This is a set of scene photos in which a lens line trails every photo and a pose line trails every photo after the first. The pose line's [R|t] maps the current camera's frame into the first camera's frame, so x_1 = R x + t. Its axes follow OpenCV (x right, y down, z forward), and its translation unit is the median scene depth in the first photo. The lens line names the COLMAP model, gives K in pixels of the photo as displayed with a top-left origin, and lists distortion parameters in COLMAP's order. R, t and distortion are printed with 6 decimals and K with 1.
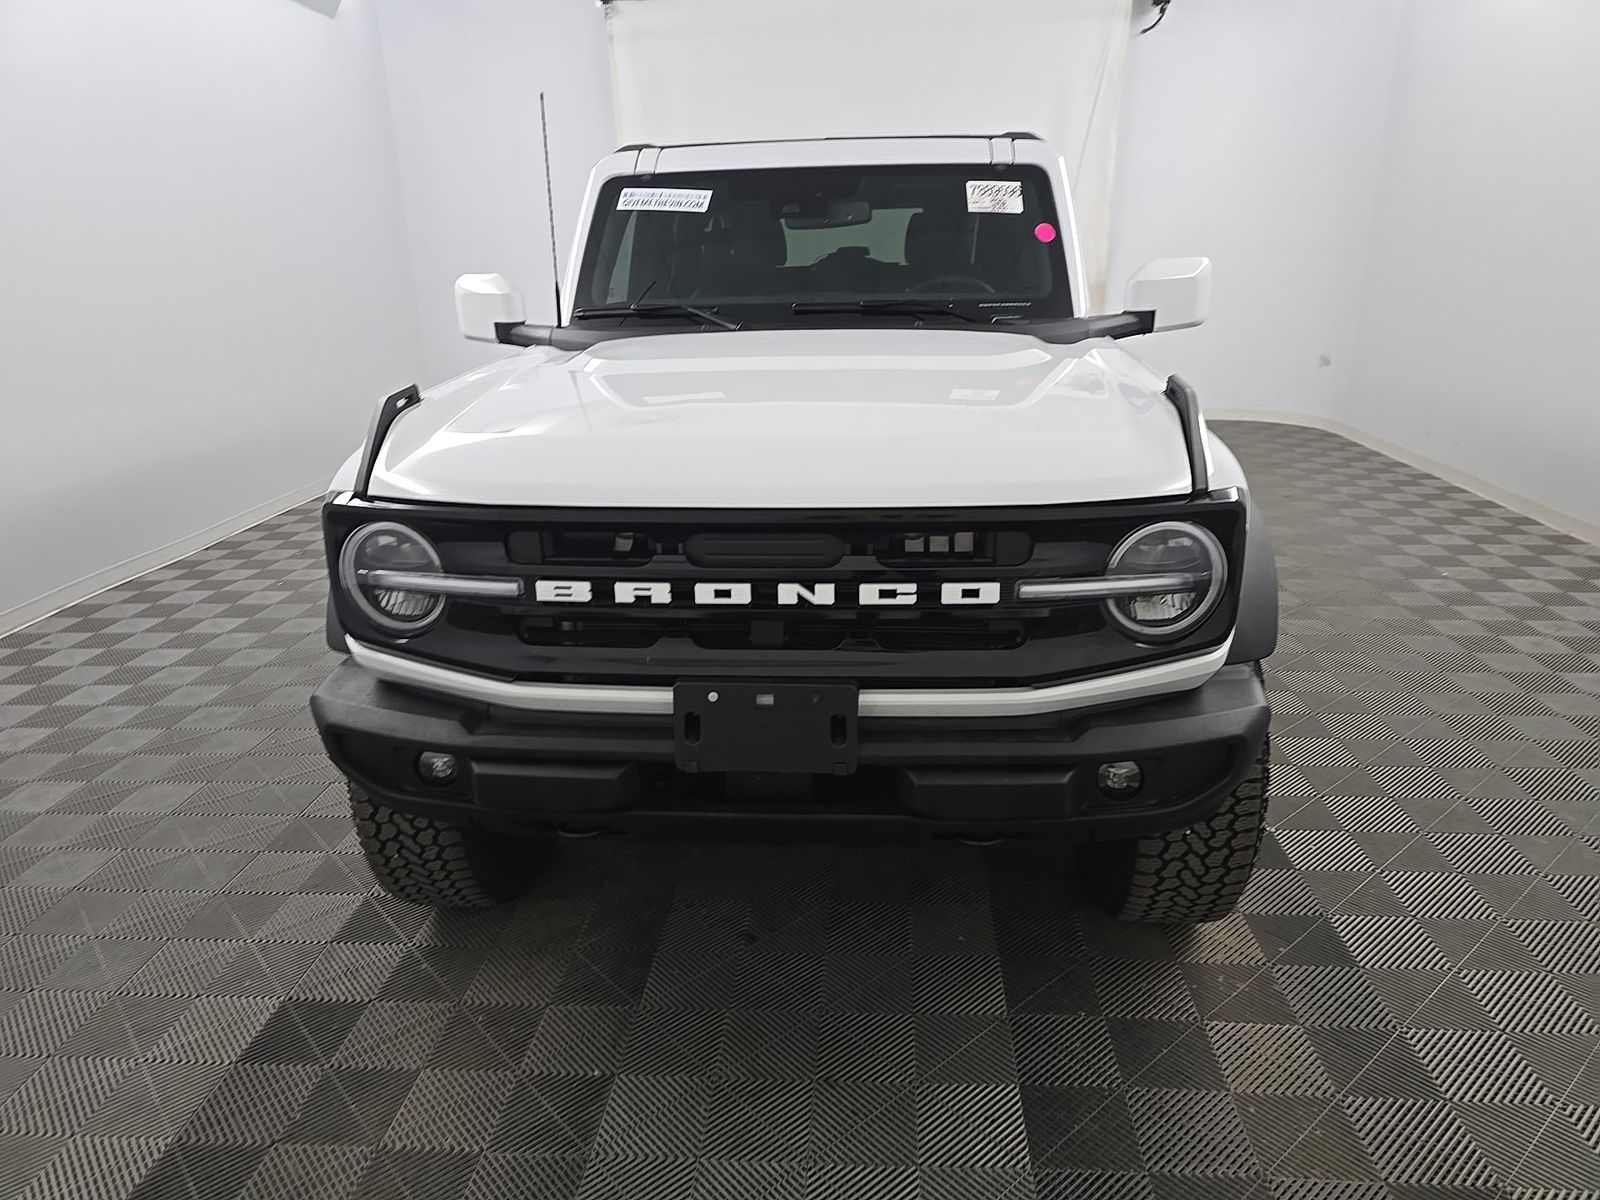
lens RADIAL K [[1059.6, 0, 1012.3], [0, 1059.6, 605.6], [0, 0, 1]] dist [0.041501, 0.000713]
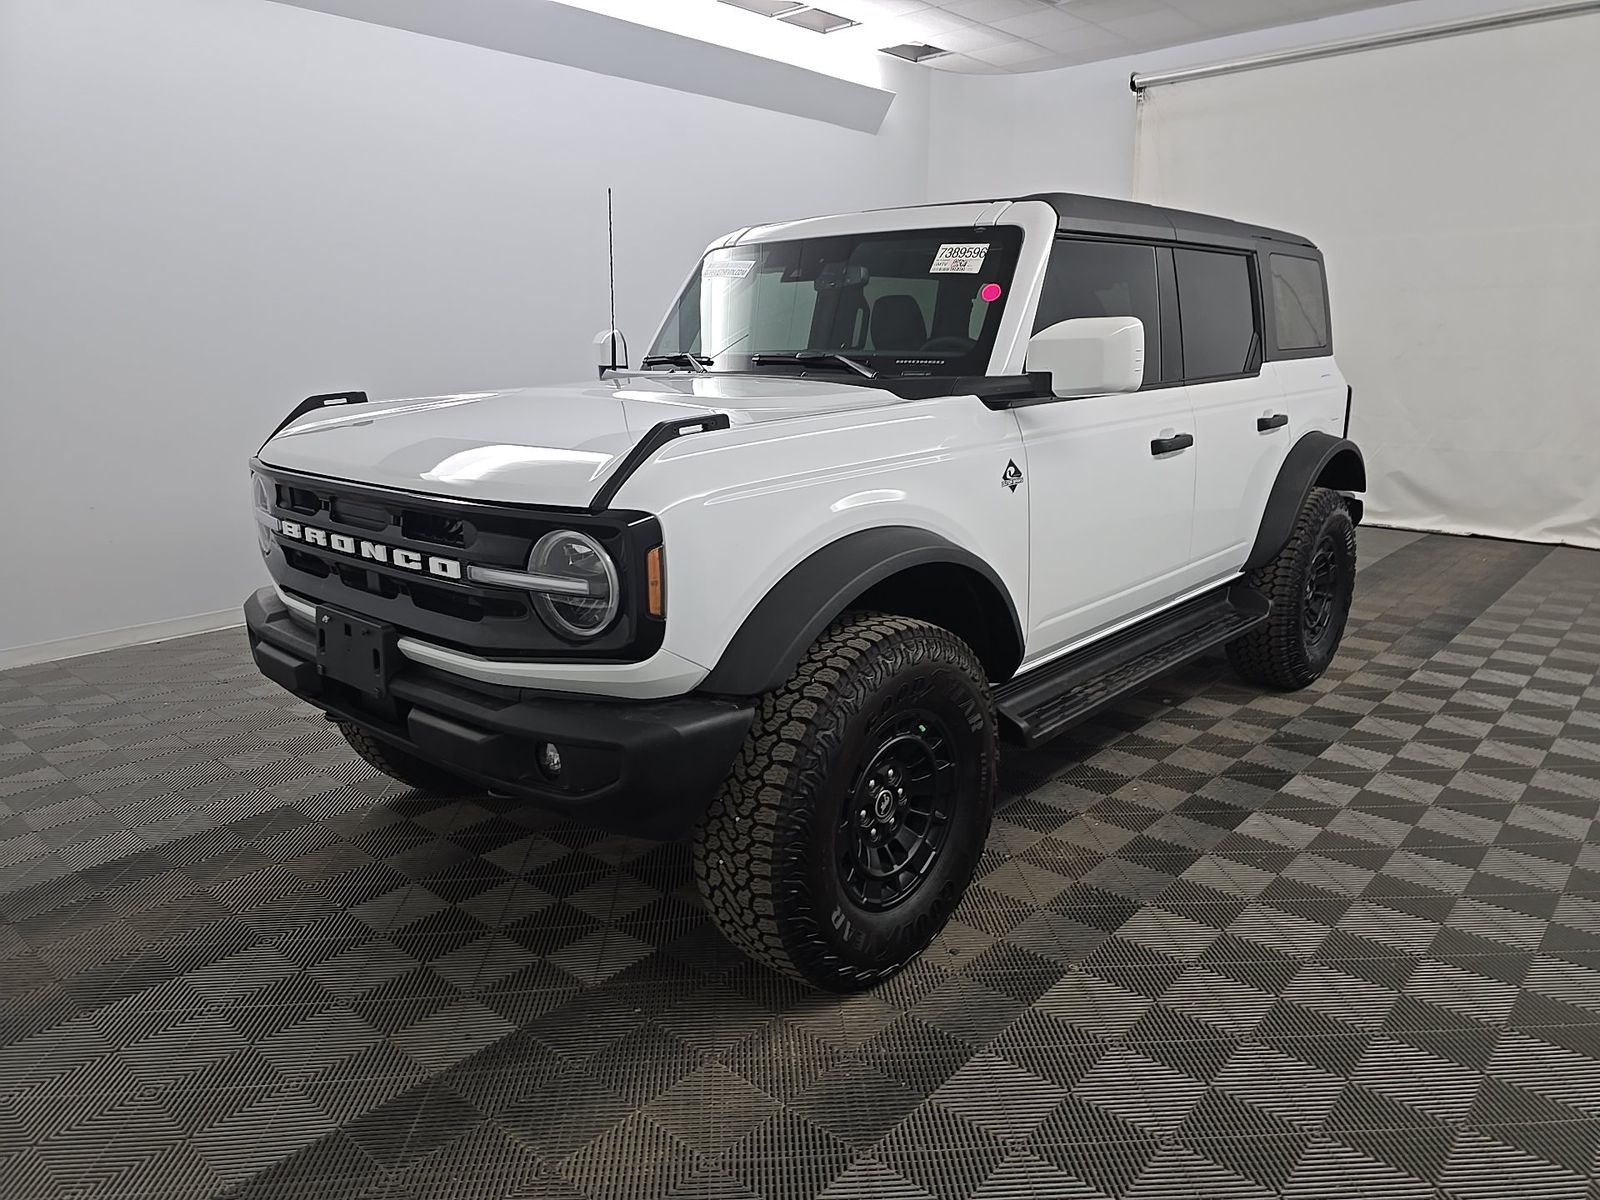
lens RADIAL K [[1085.4, 0, 827.6], [0, 1085.4, 593.7], [0, 0, 1]] dist [0.018946, 0.000895]
pose [[0.828724, 0.158369, -0.536783, 0.658985], [-0.198415, 0.979967, -0.017205, -0.032295], [0.523305, 0.120765, 0.843545, 0.121157]]
